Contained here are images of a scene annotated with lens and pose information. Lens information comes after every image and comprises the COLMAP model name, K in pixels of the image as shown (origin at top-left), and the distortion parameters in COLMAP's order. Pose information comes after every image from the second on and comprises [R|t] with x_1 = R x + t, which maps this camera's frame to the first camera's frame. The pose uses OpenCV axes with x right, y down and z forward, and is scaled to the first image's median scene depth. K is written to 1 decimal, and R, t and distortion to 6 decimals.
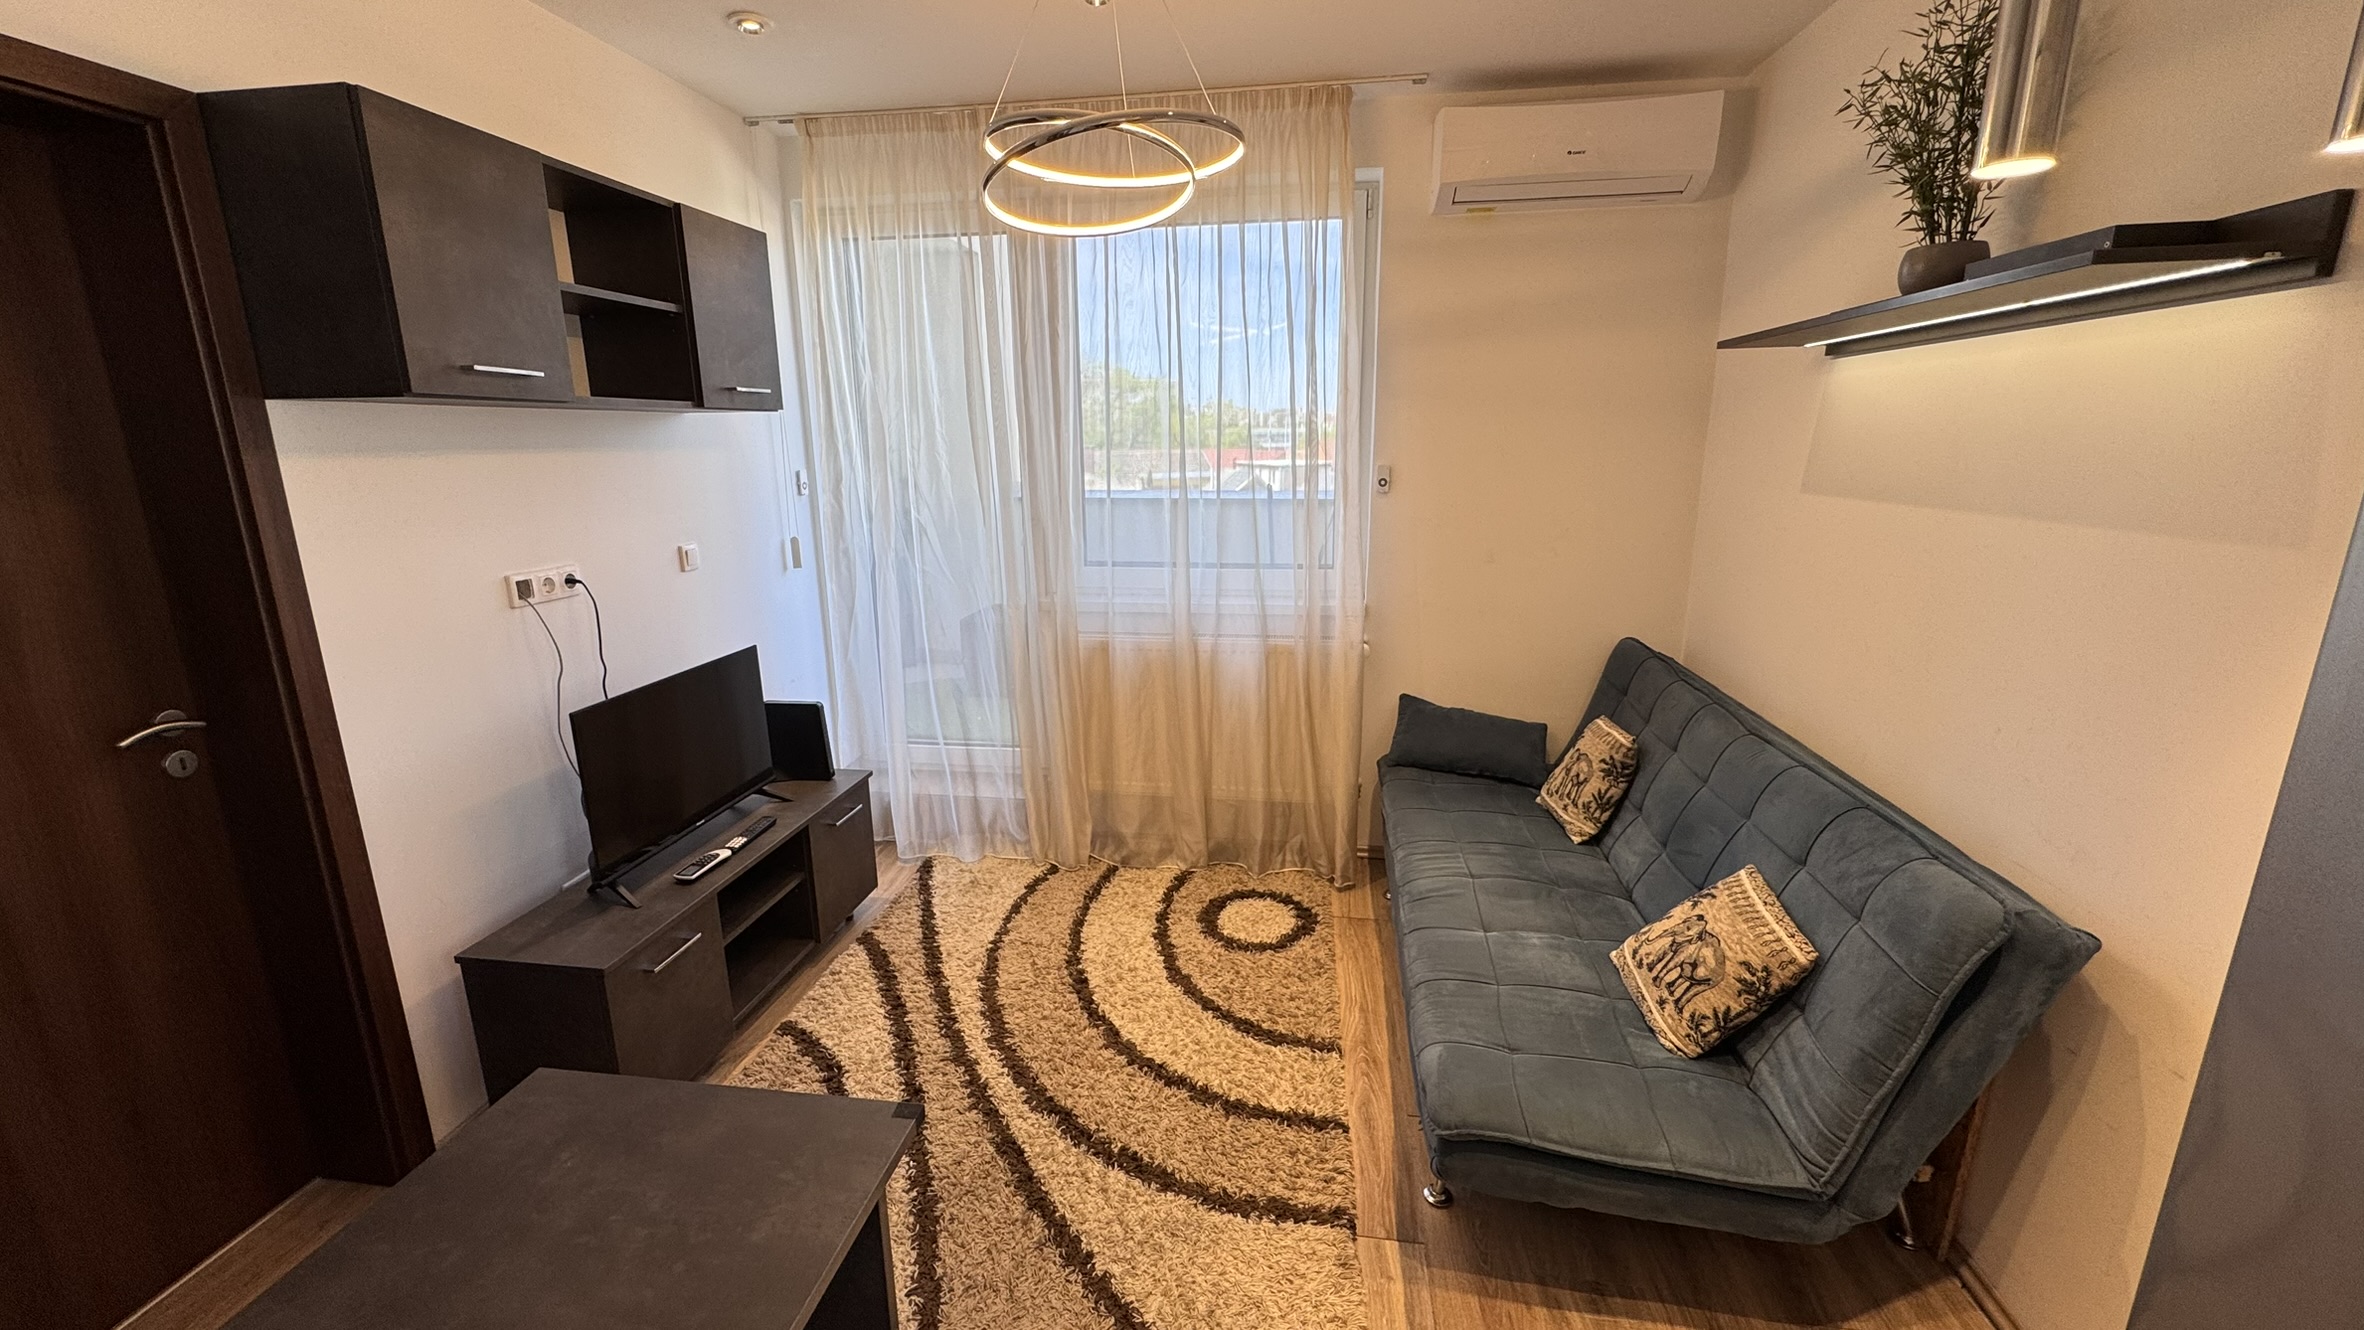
lens RADIAL K [[939.7, 0, 1180.8], [0, 939.7, 668.4], [0, 0, 1]] dist [0.000070, -0.000039]
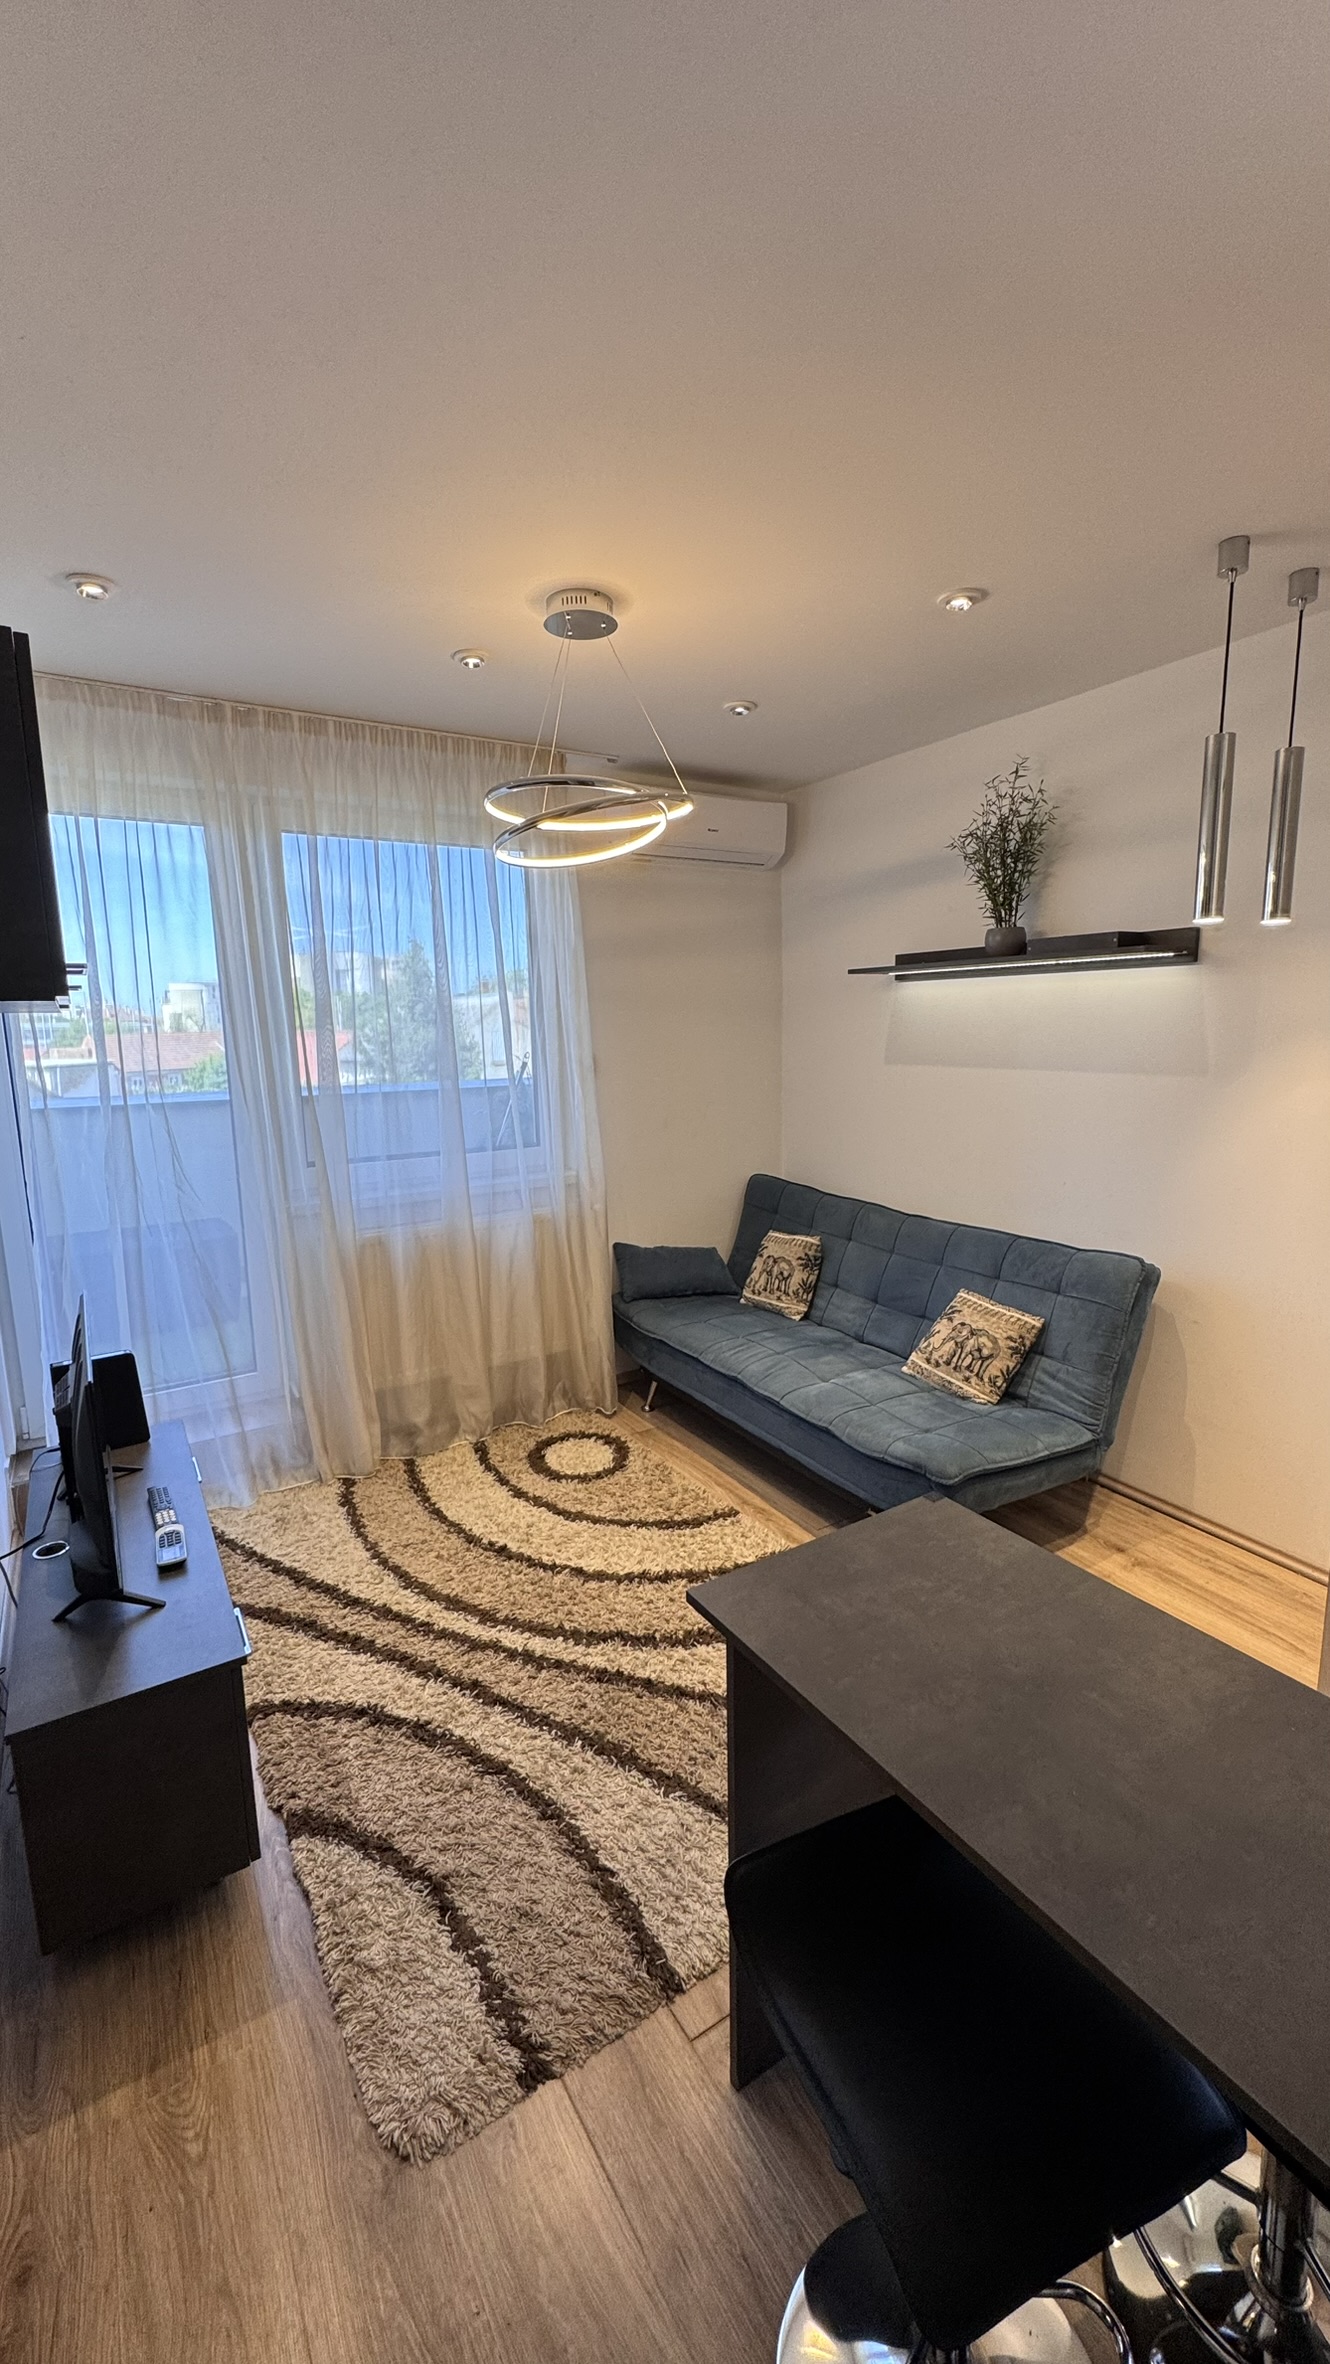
lens RADIAL K [[939.7, 0, 666.2], [0, 939.7, 1177.8], [0, 0, 1]] dist [0.000070, -0.000039]
pose [[0.763245, -0.111262, 0.636458, -0.588322], [0.164288, 0.986105, -0.024630, -0.018070], [-0.624874, 0.123361, 0.770918, 0.032725]]
